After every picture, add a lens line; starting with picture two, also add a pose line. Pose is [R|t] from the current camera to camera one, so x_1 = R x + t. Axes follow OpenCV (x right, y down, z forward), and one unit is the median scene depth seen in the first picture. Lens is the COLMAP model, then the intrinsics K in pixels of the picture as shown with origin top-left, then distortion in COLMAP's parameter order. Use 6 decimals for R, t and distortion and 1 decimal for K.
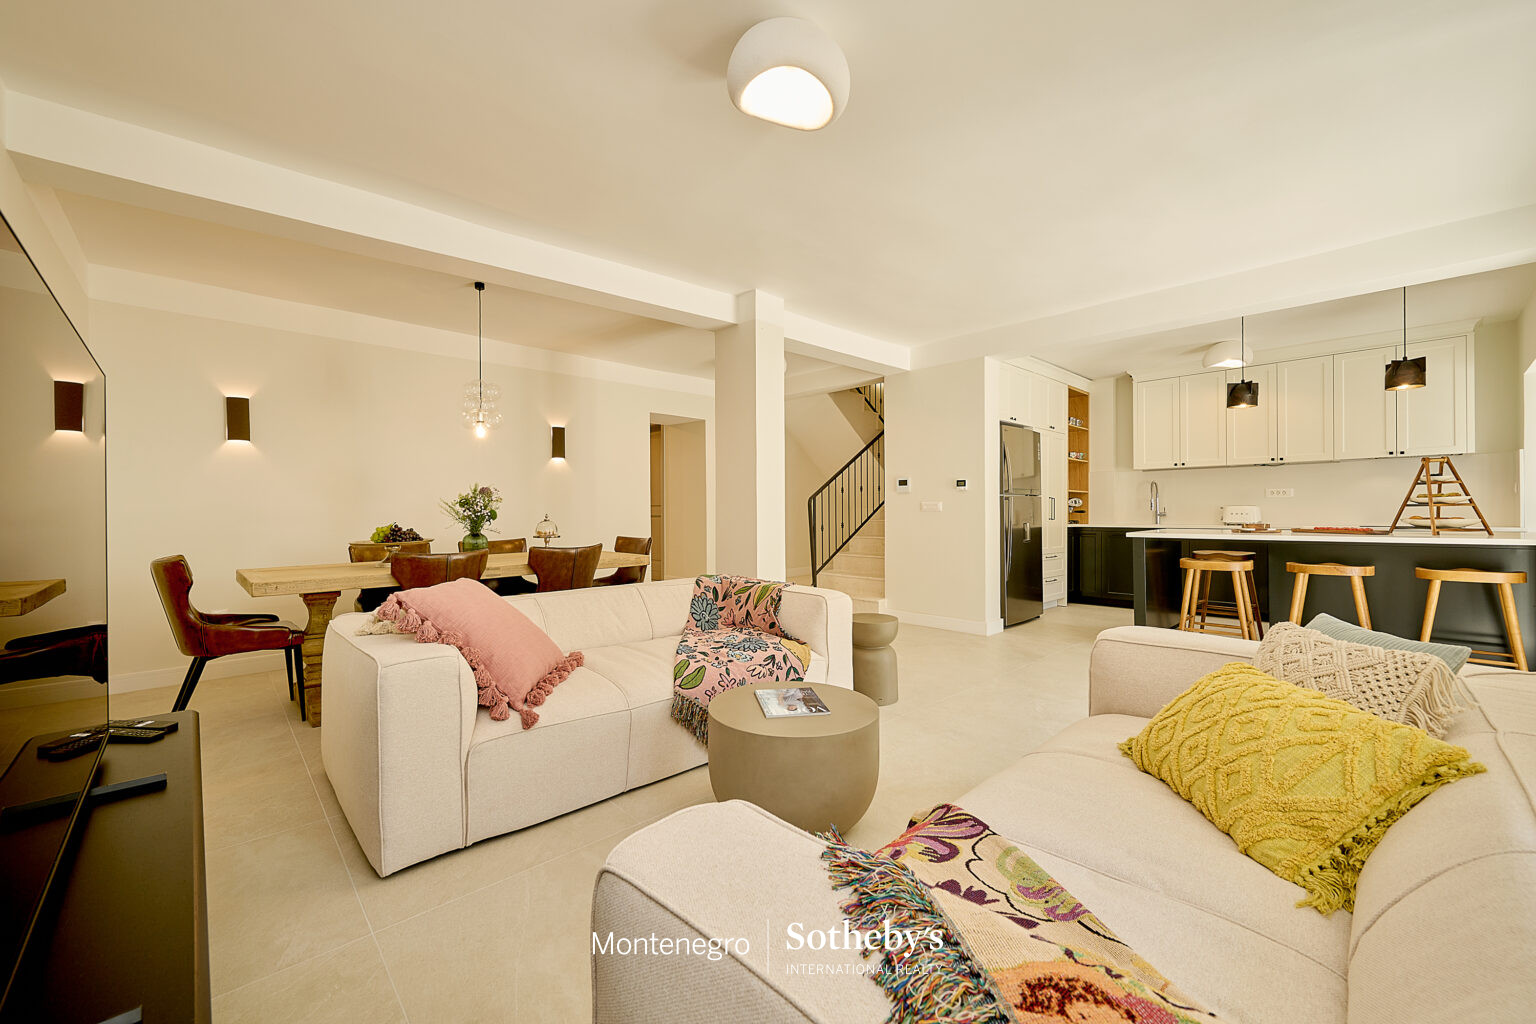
lens RADIAL K [[609.1, 0, 760.3], [0, 609.1, 509.2], [0, 0, 1]] dist [-0.000259, -0.000412]
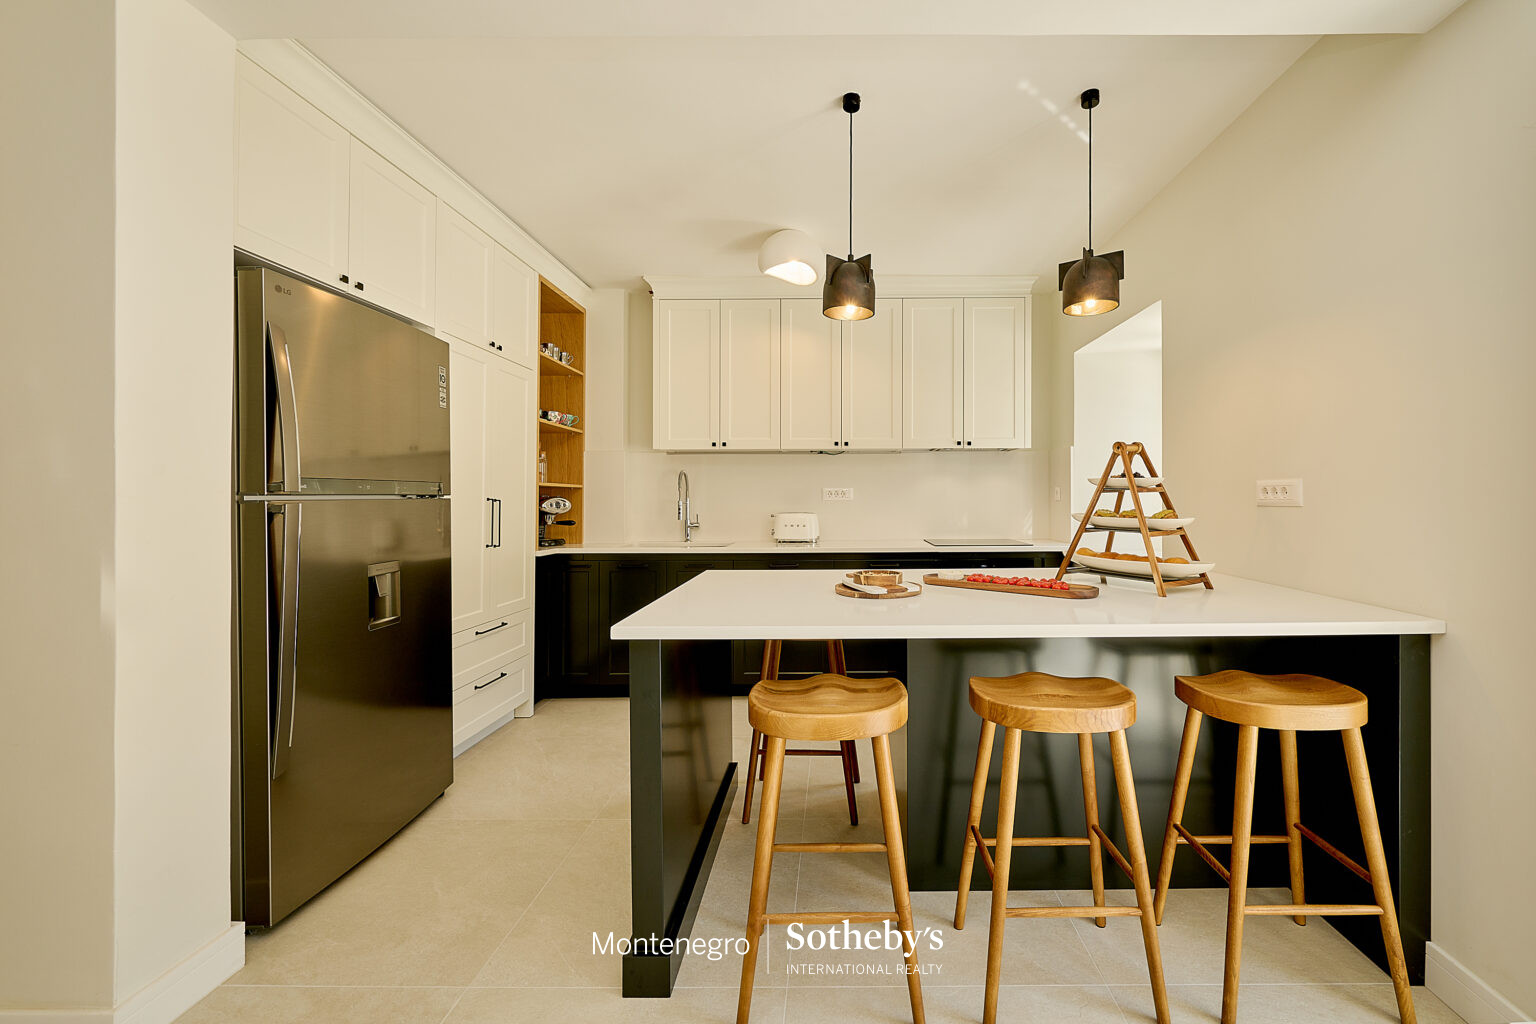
lens RADIAL K [[609.1, 0, 810.1], [0, 609.1, 494.4], [0, 0, 1]] dist [-0.000259, -0.000412]
pose [[0.712074, 0.009274, 0.702044, 0.375148], [-0.006156, 0.999957, -0.006966, -0.023249], [-0.702078, 0.000638, 0.712100, 0.578835]]
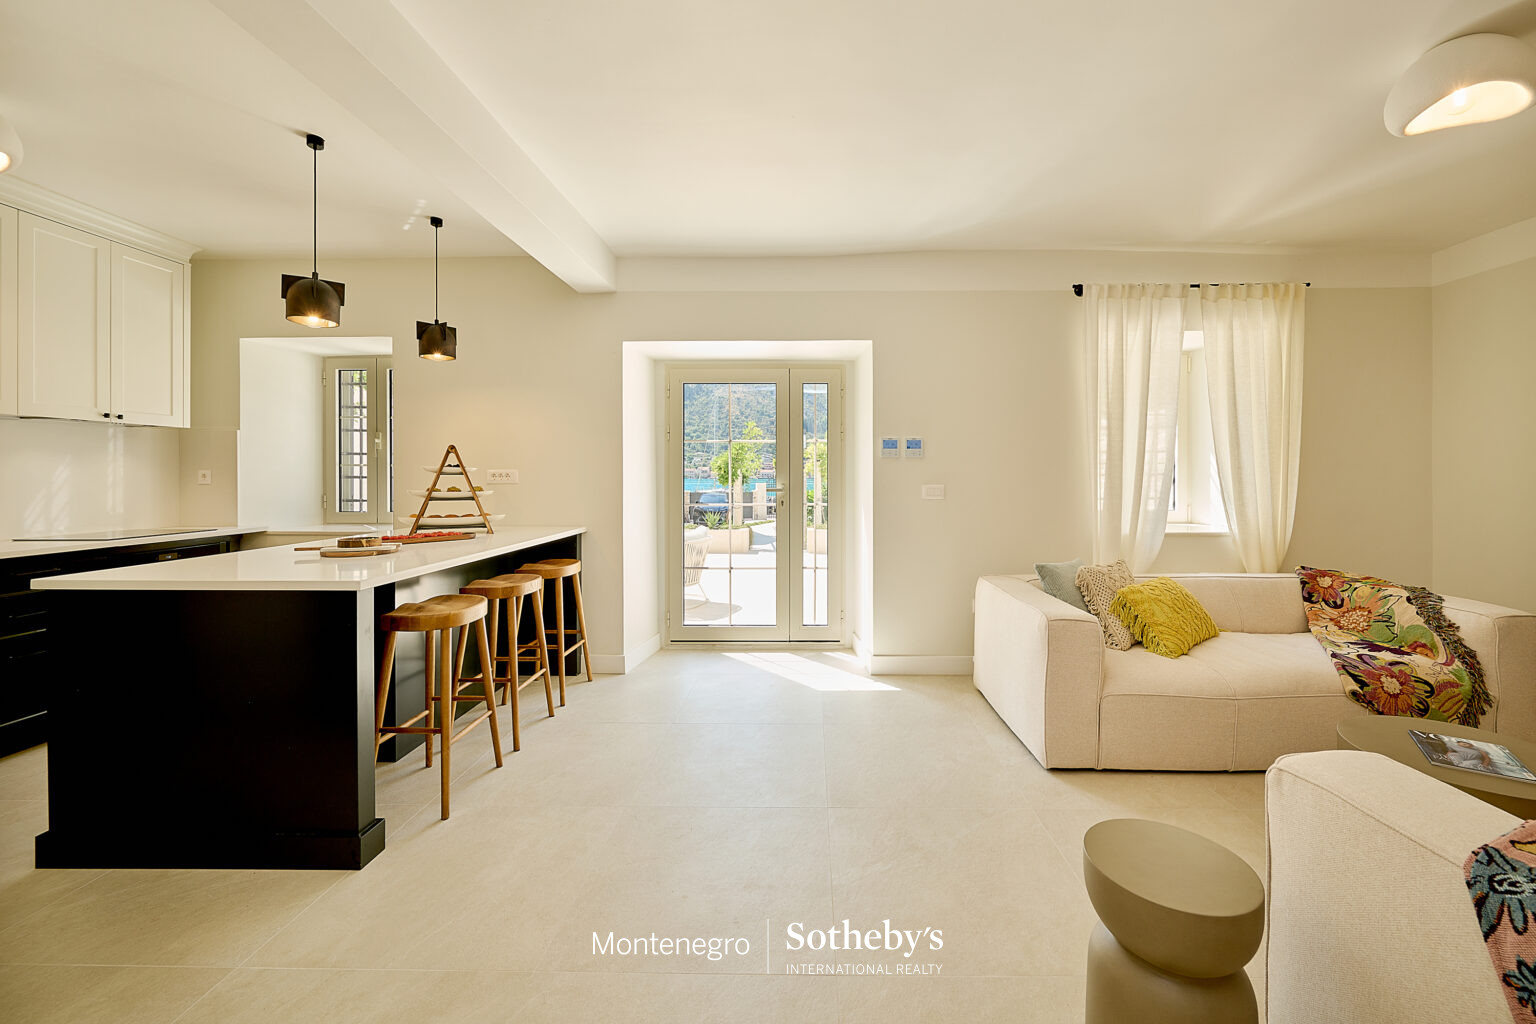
lens RADIAL K [[609.1, 0, 838.7], [0, 609.1, 499.2], [0, 0, 1]] dist [-0.000259, -0.000412]
pose [[-0.738221, -0.014846, 0.674395, 0.054559], [0.003832, 0.999649, 0.026200, -0.019151], [-0.674548, 0.021926, -0.737906, 0.921211]]
